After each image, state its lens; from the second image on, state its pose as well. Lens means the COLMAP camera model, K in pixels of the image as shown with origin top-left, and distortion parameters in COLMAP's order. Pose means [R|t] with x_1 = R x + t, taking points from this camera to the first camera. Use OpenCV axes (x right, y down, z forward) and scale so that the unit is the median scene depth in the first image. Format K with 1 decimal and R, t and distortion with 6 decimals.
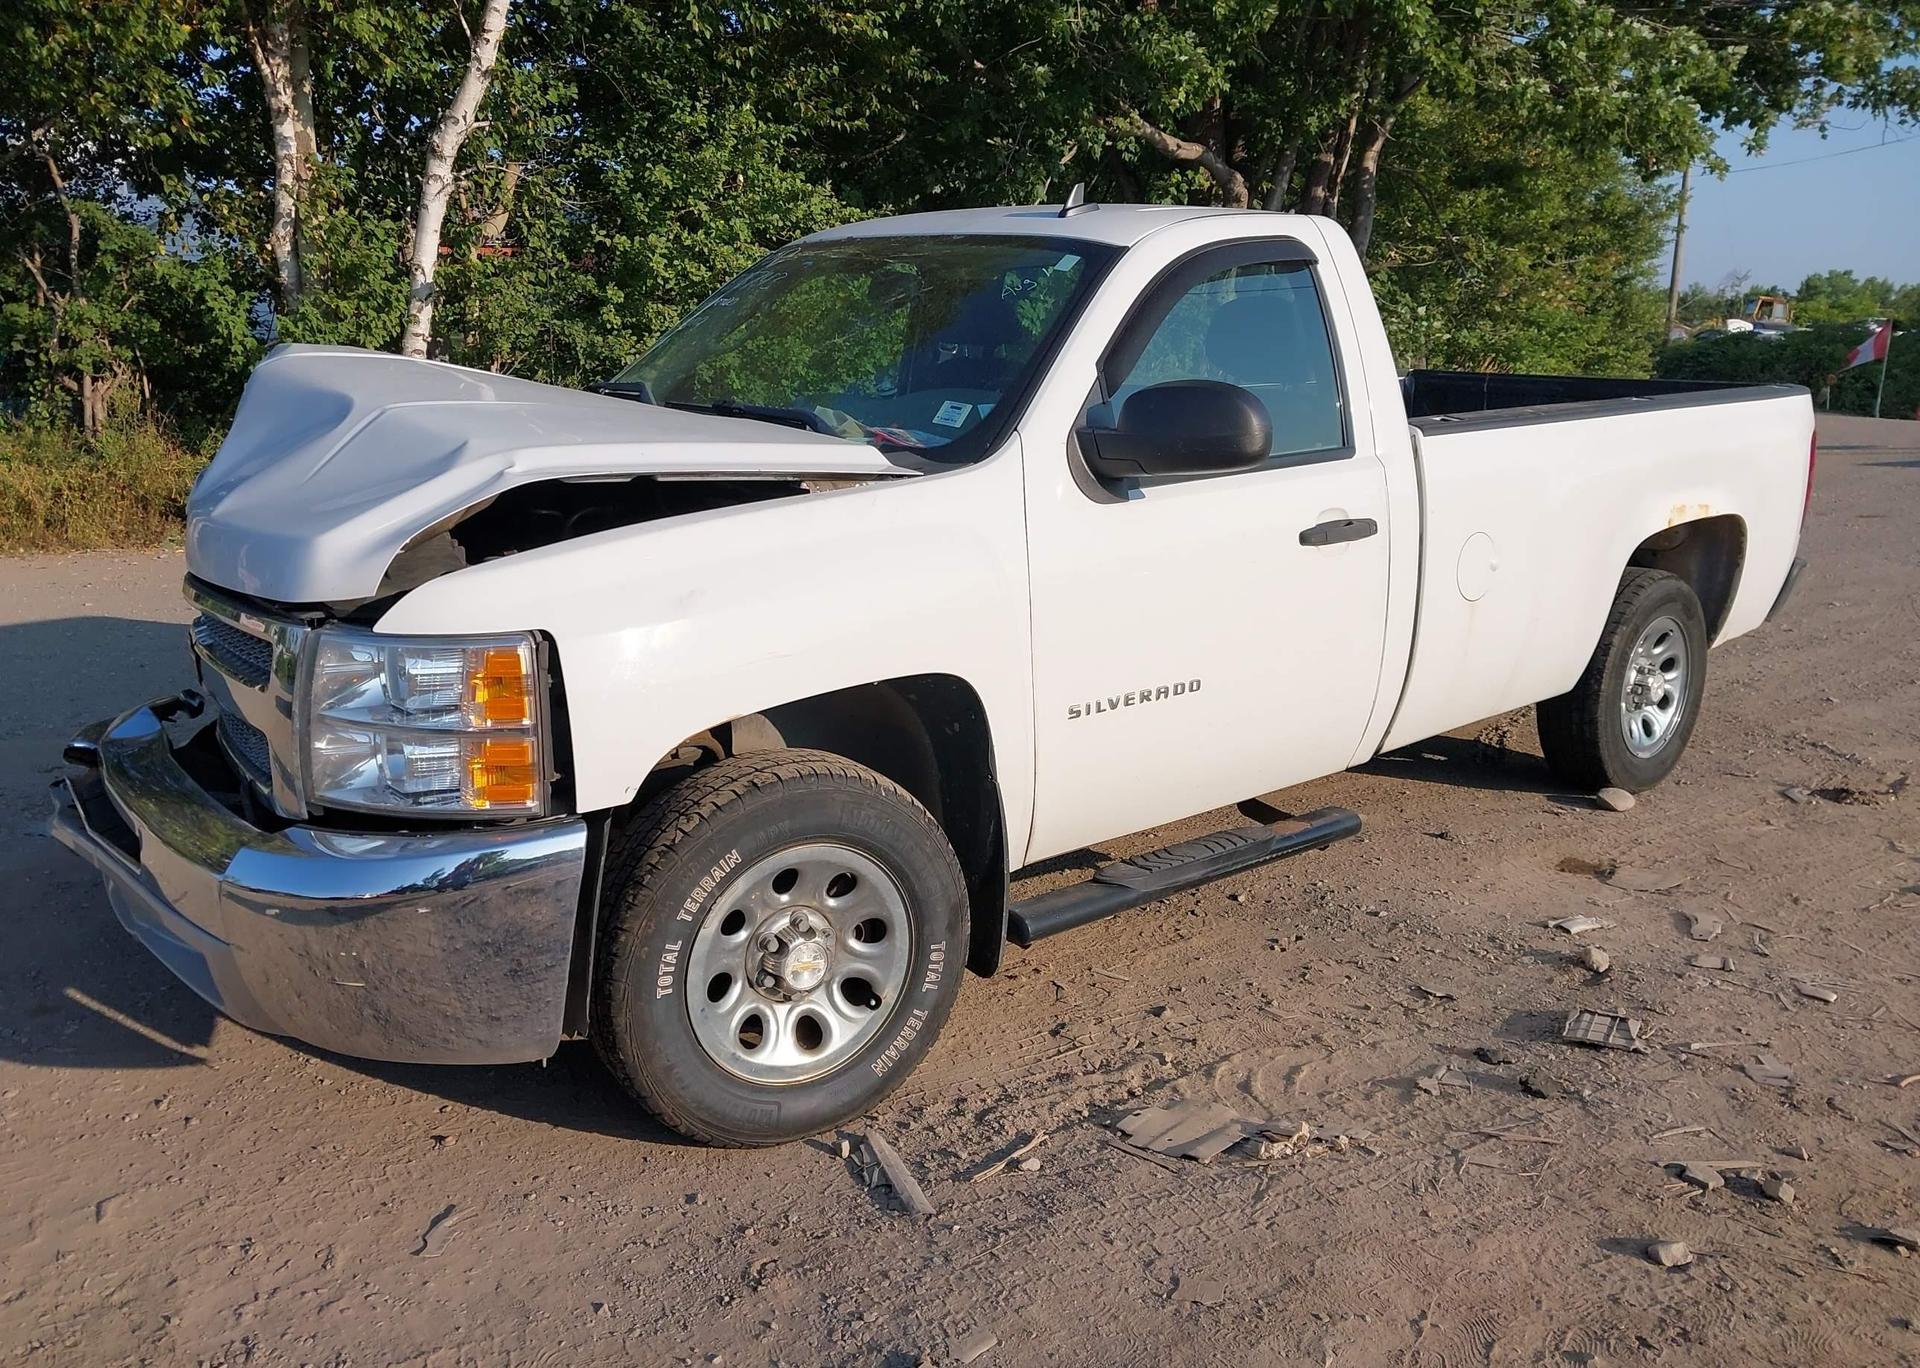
lens RADIAL K [[1508.4, 0, 962.3], [0, 1508.4, 687.2], [0, 0, 1]] dist [0.010720, 0.003135]
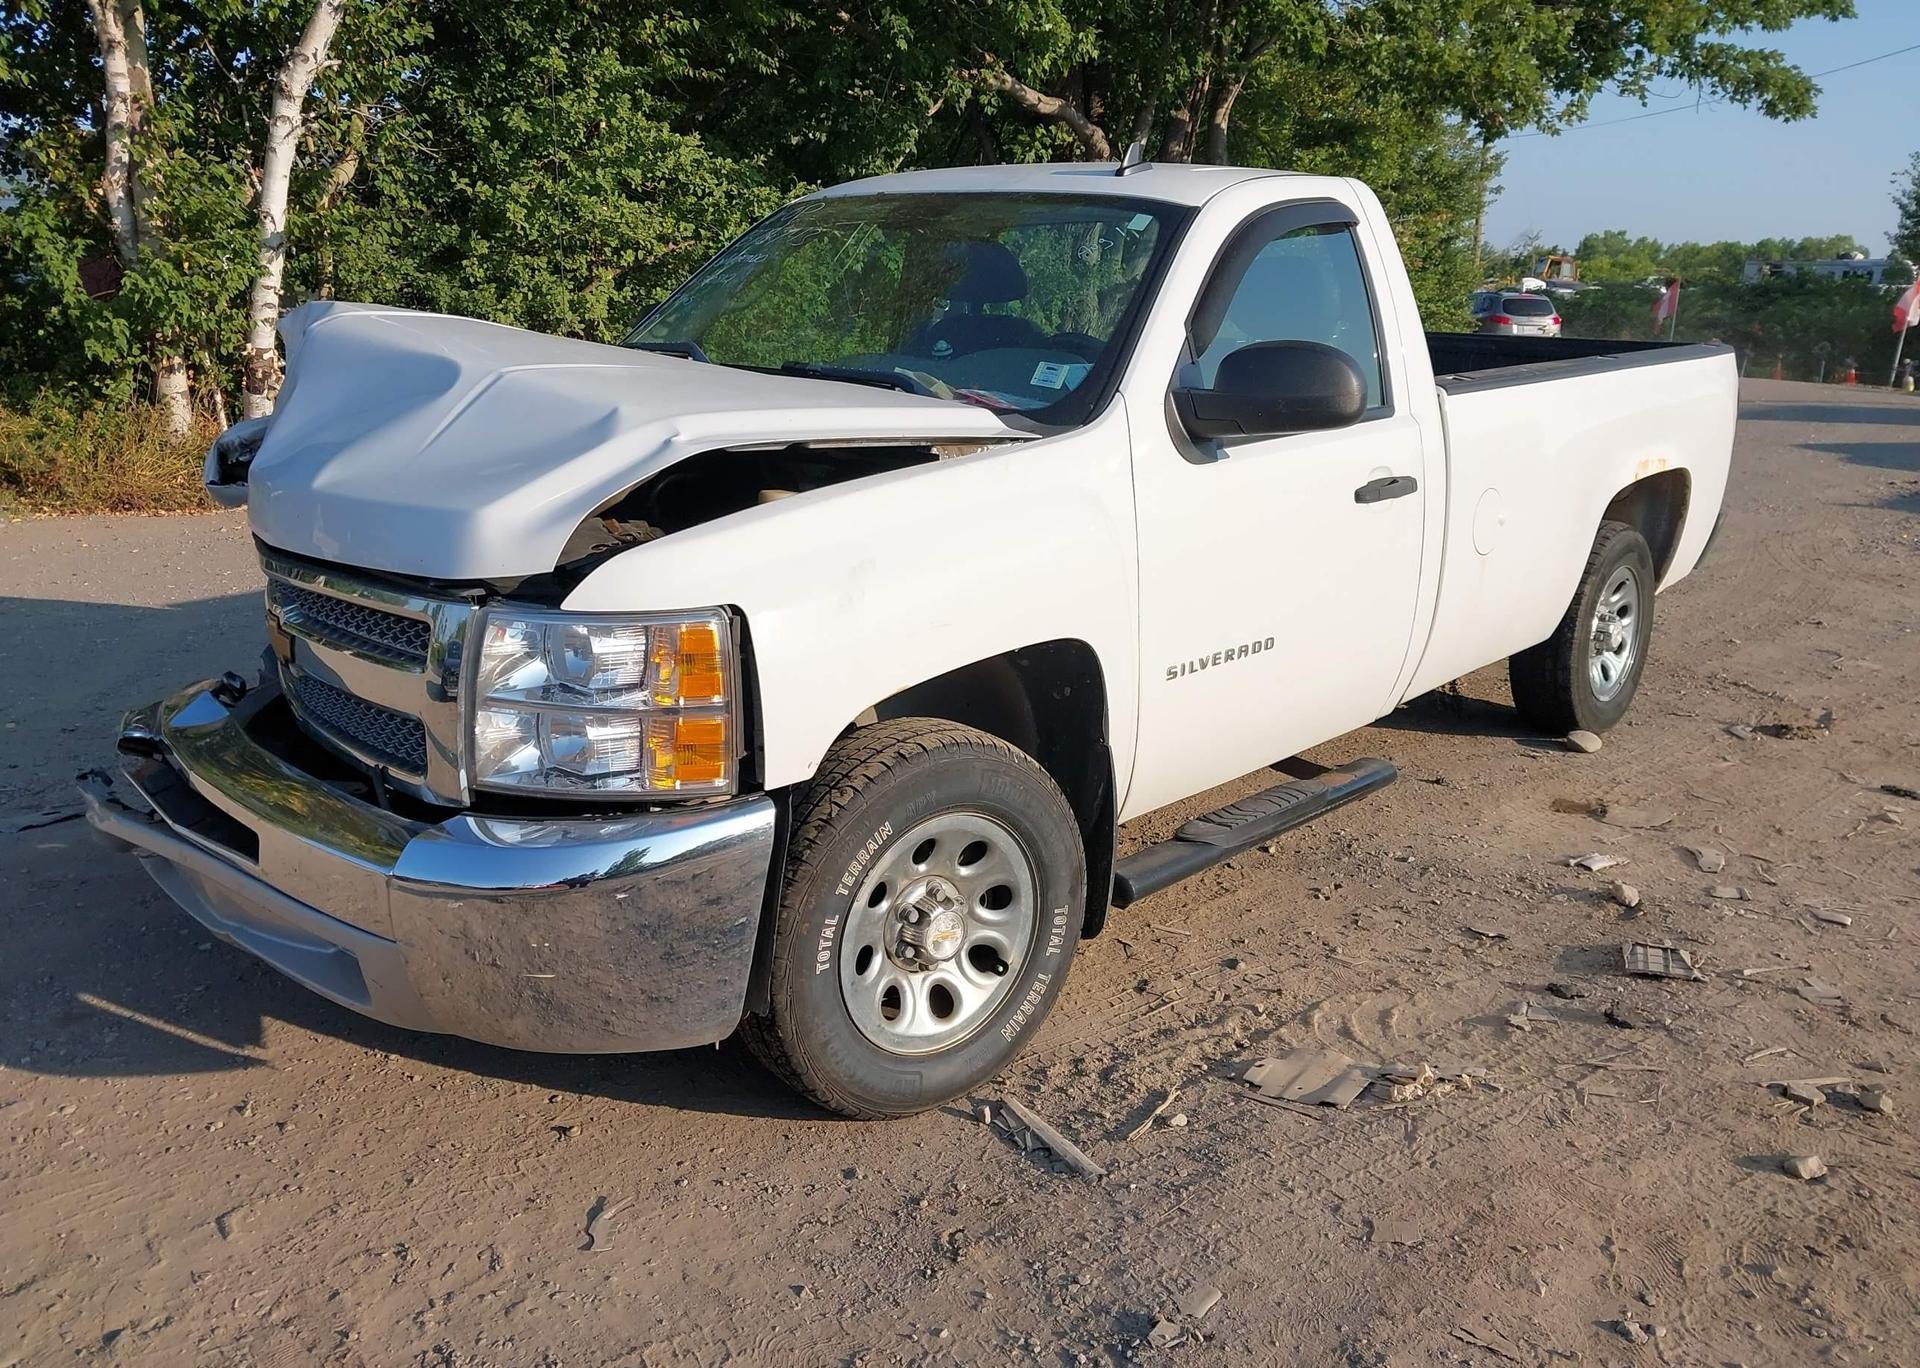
lens RADIAL K [[1508.4, 0, 962.3], [0, 1508.4, 687.2], [0, 0, 1]] dist [0.010720, 0.003135]
pose [[0.992810, -0.026102, 0.116821, -0.183304], [0.022747, 0.999292, 0.029956, -0.007345], [-0.117520, -0.027084, 0.992701, 0.014878]]
